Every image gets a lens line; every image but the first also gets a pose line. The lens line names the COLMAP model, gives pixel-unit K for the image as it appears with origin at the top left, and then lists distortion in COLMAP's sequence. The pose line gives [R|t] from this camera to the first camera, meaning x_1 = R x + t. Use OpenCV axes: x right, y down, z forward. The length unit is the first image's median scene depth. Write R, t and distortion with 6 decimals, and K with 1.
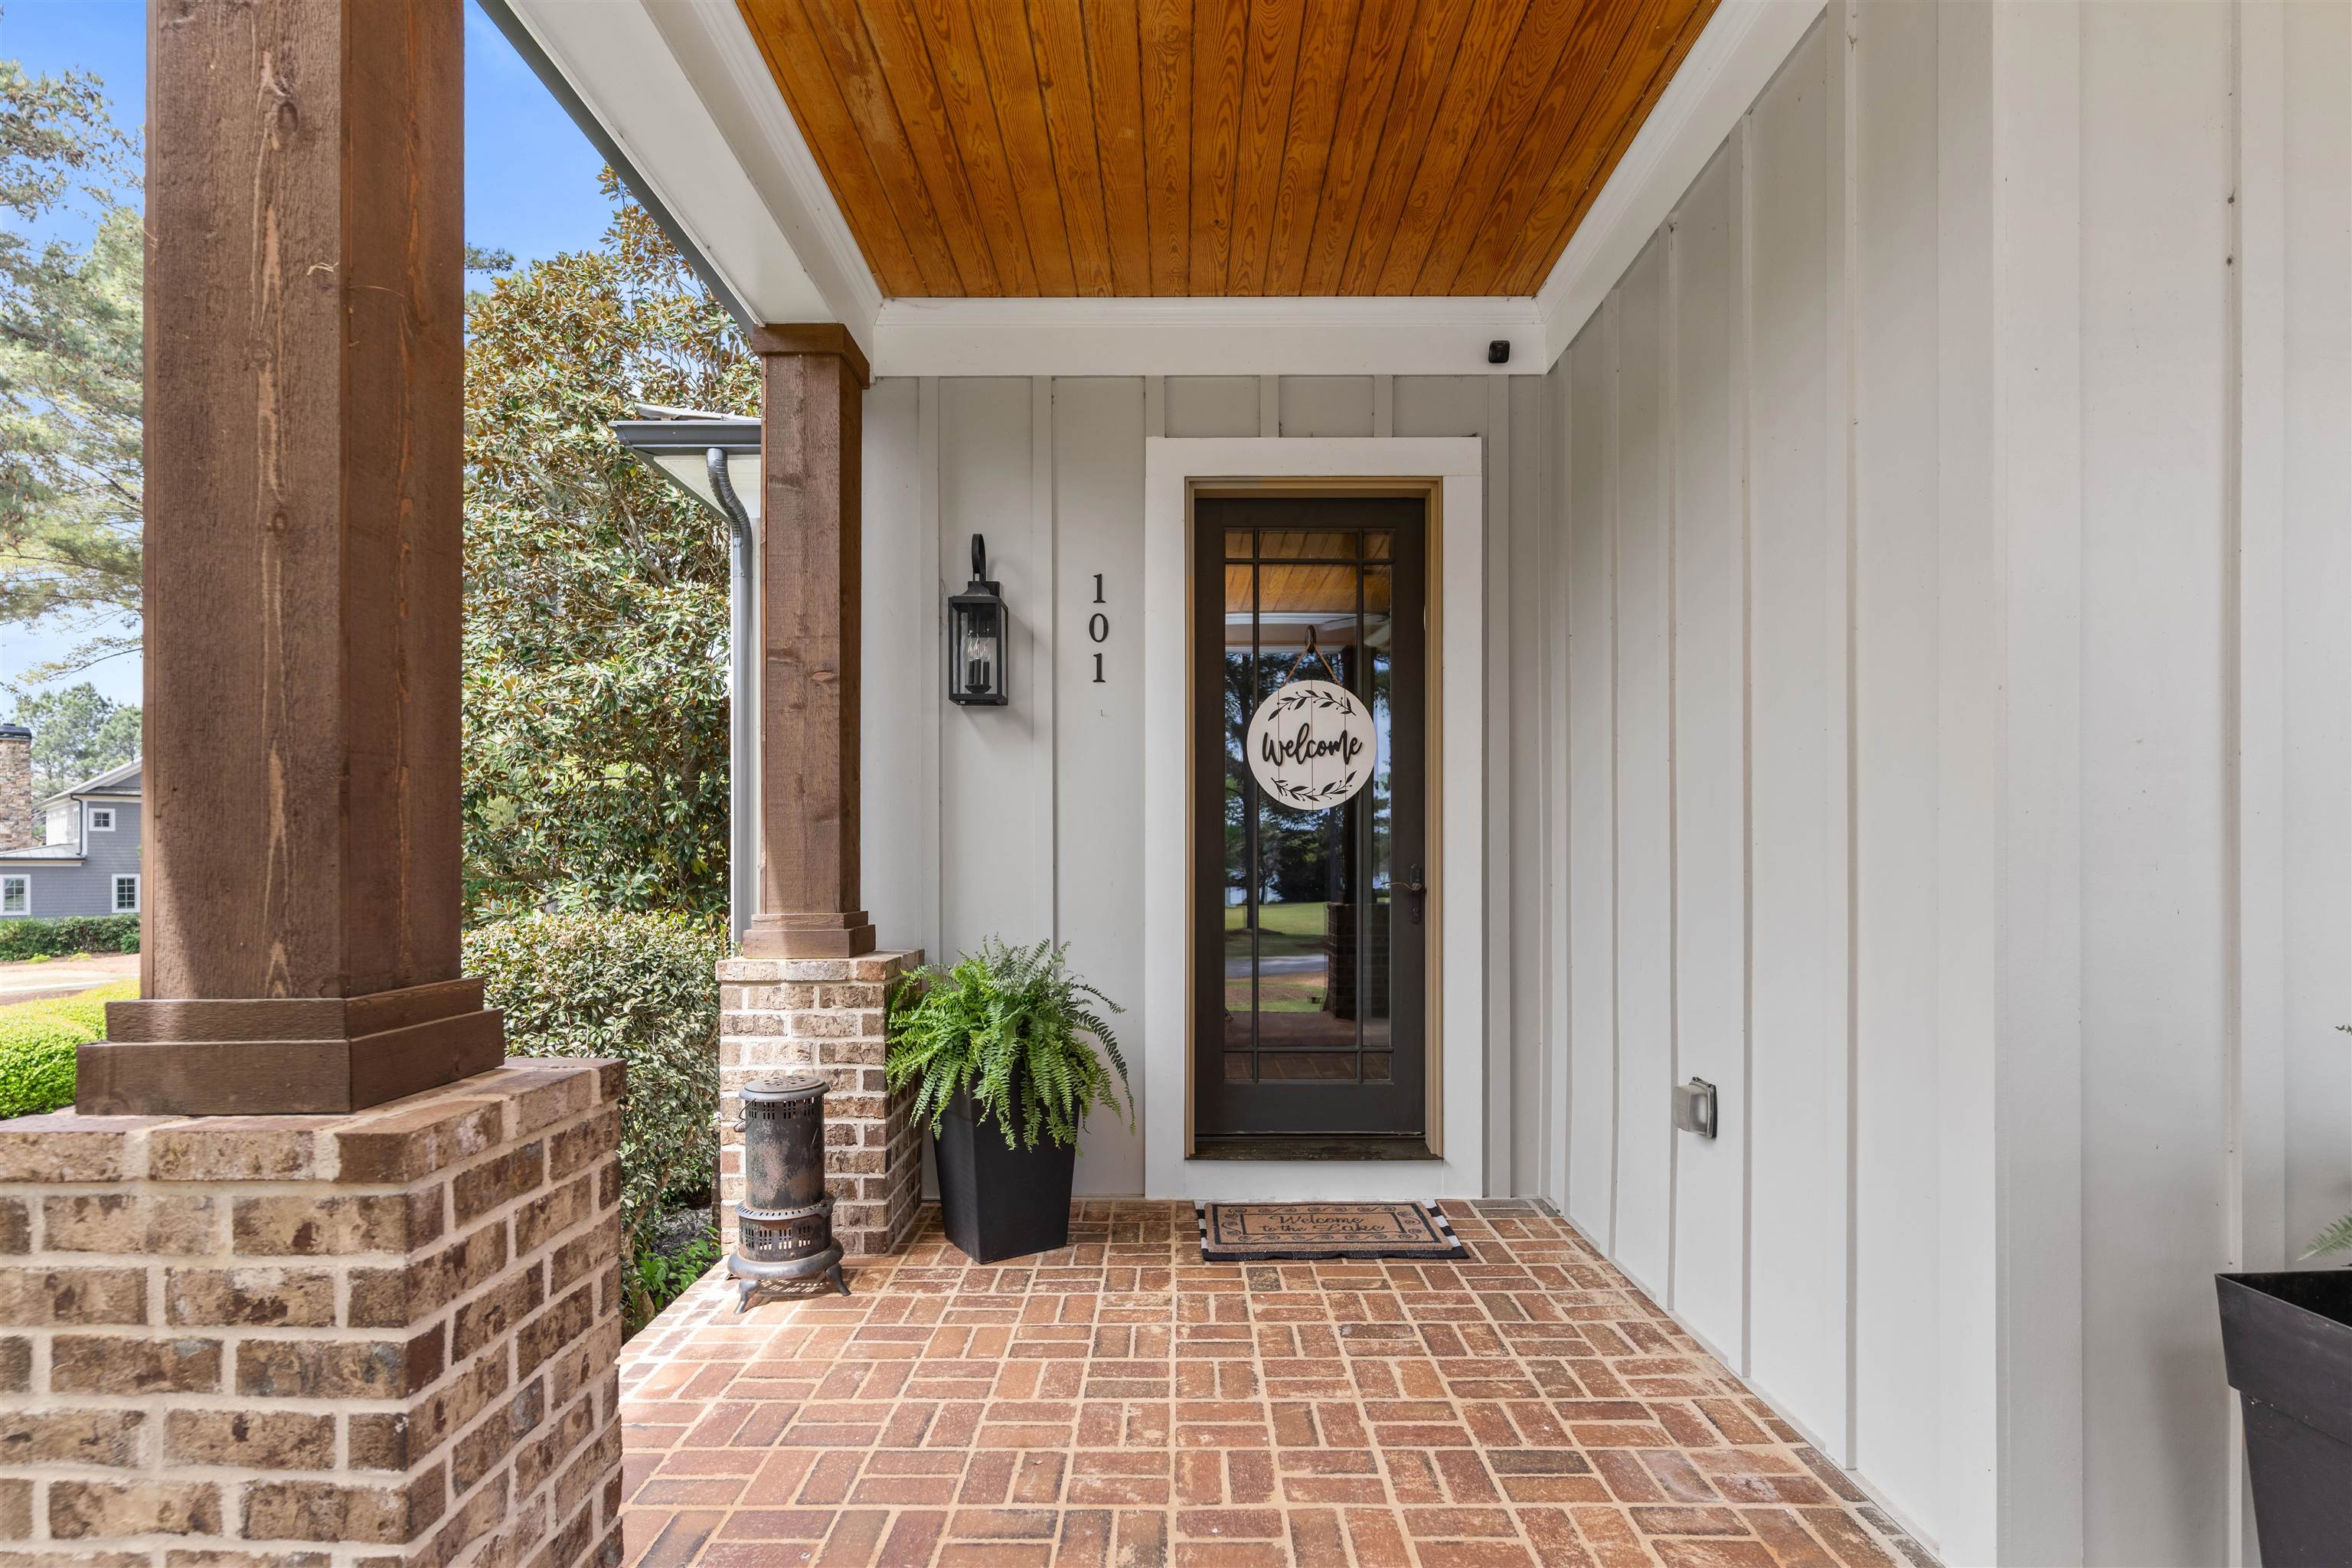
lens RADIAL K [[1147.6, 0, 1128.1], [0, 1147.6, 856.5], [0, 0, 1]] dist [0.002046, -0.000241]
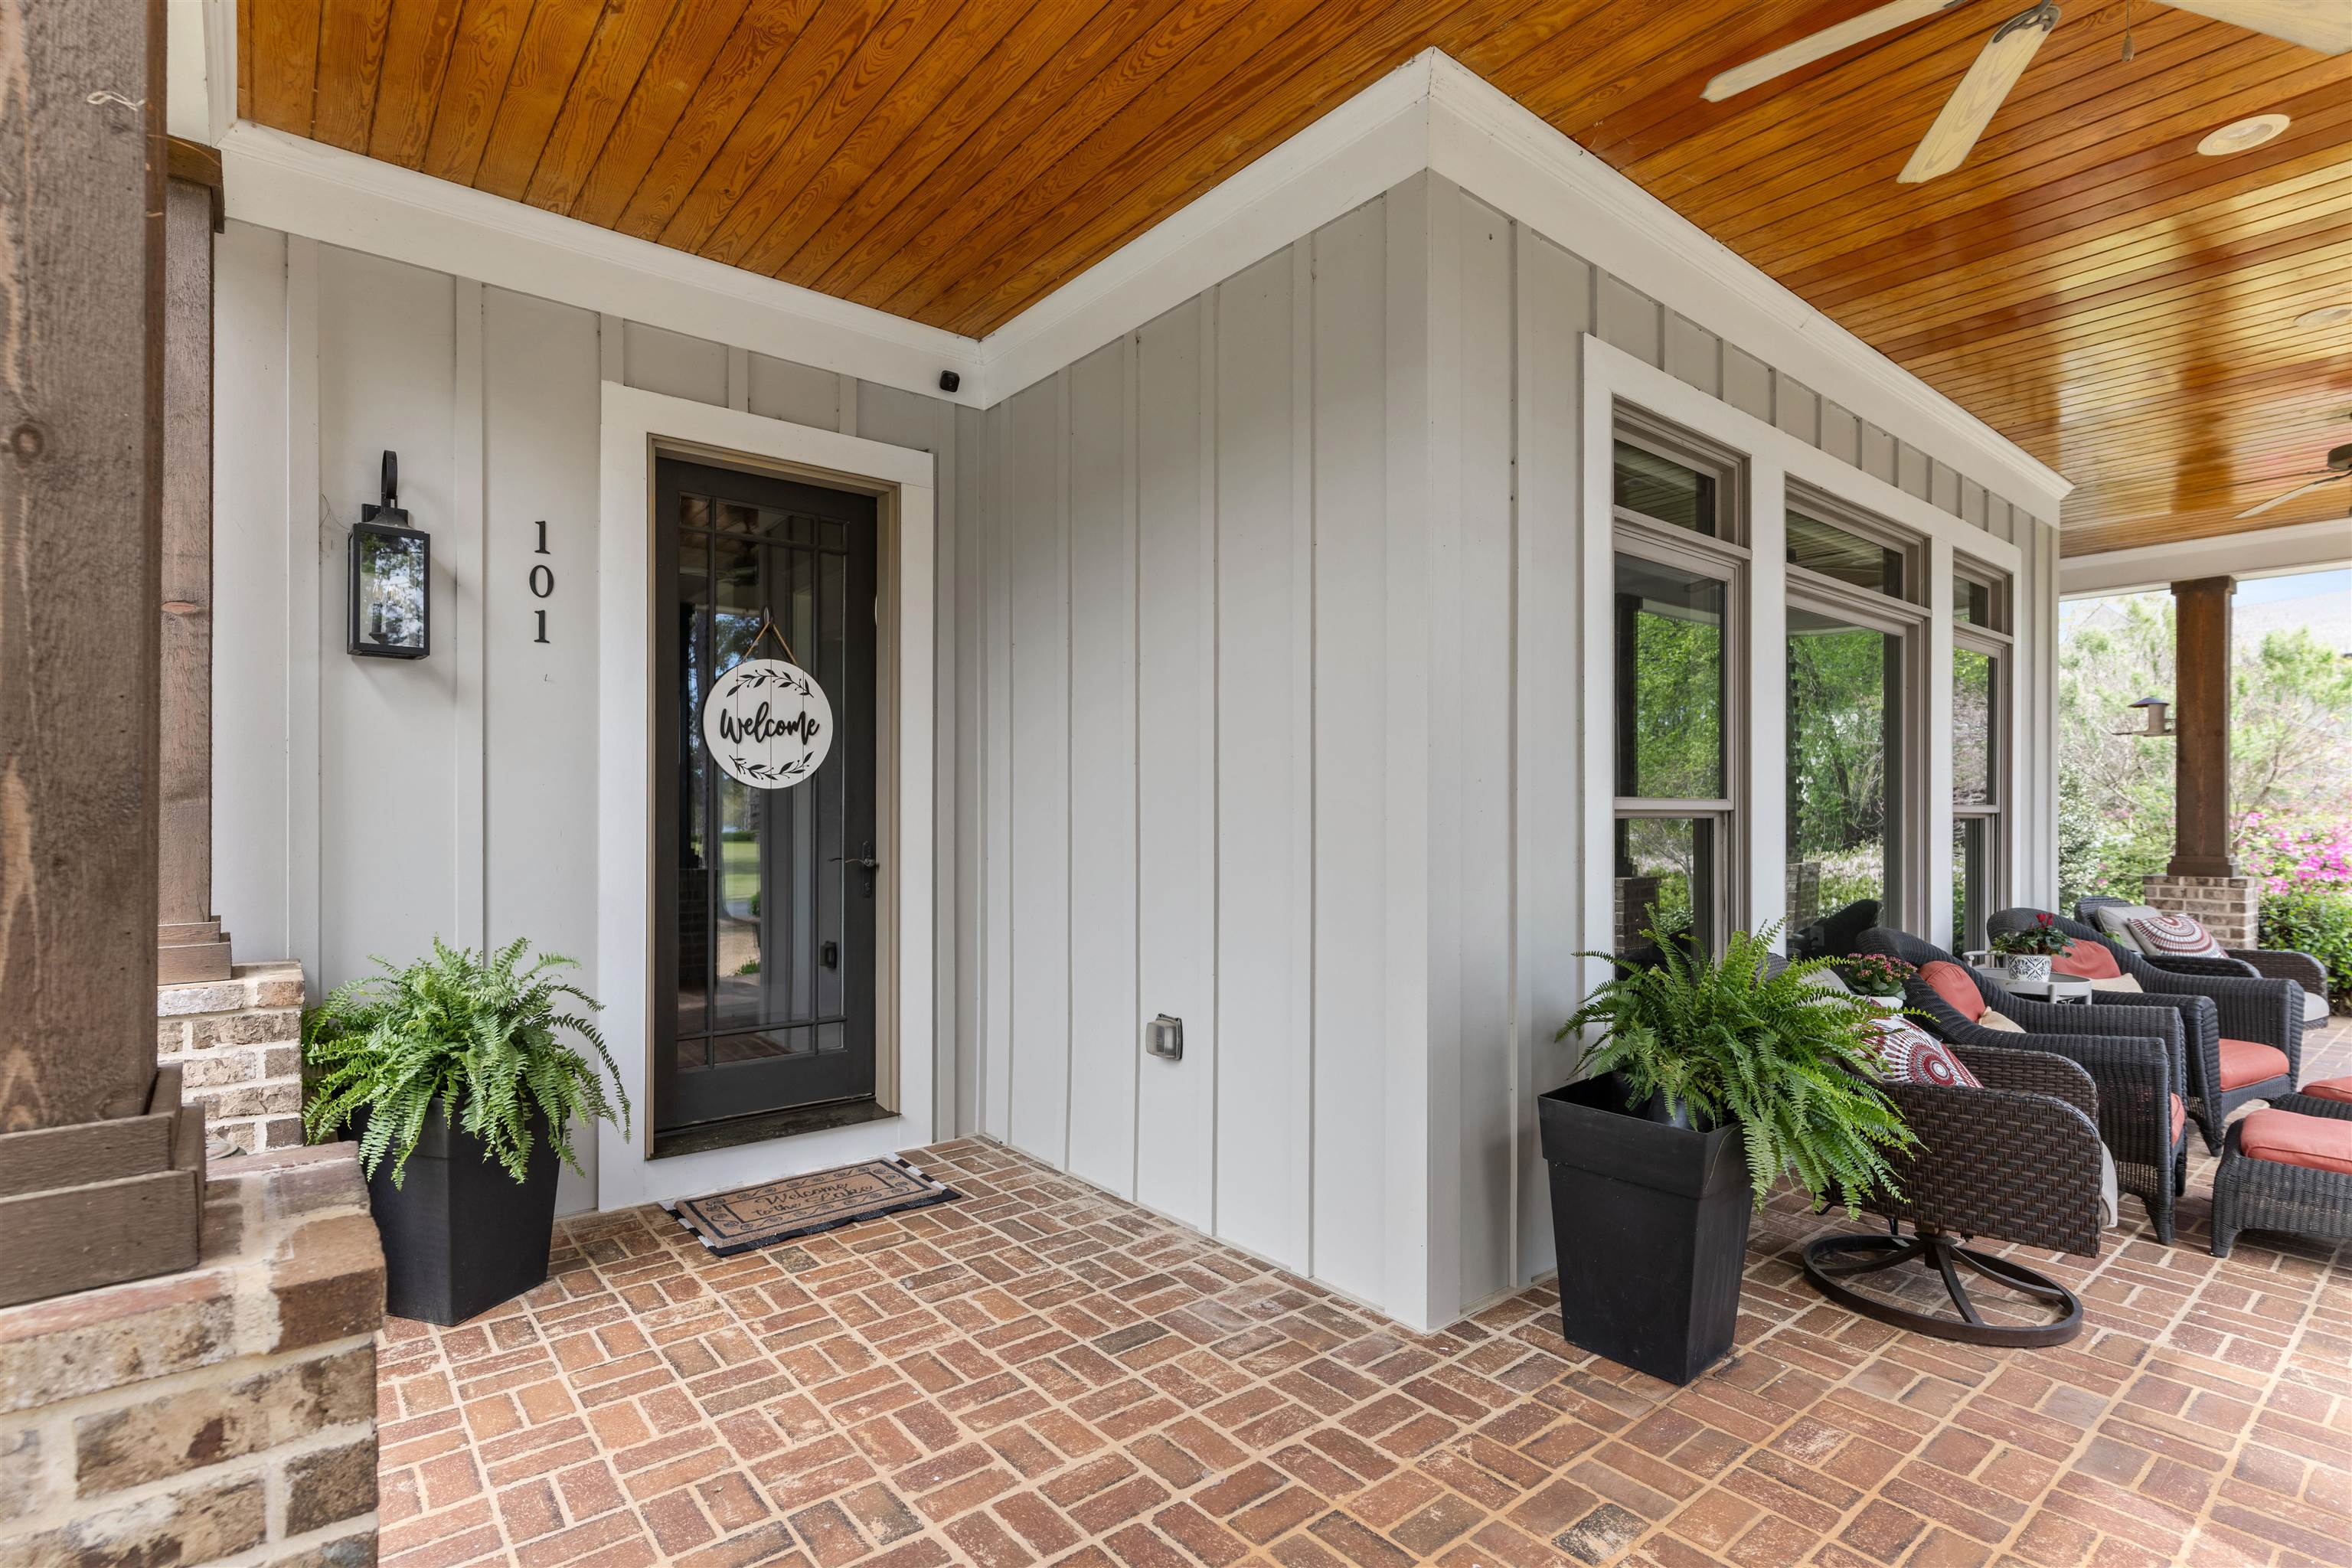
lens RADIAL K [[1147.6, 0, 1155.2], [0, 1147.6, 807.8], [0, 0, 1]] dist [0.002046, -0.000241]
pose [[0.772569, 0.003361, 0.634922, -0.272760], [-0.003535, 0.999993, -0.000993, -0.030193], [-0.634921, -0.001477, 0.772575, 0.014366]]
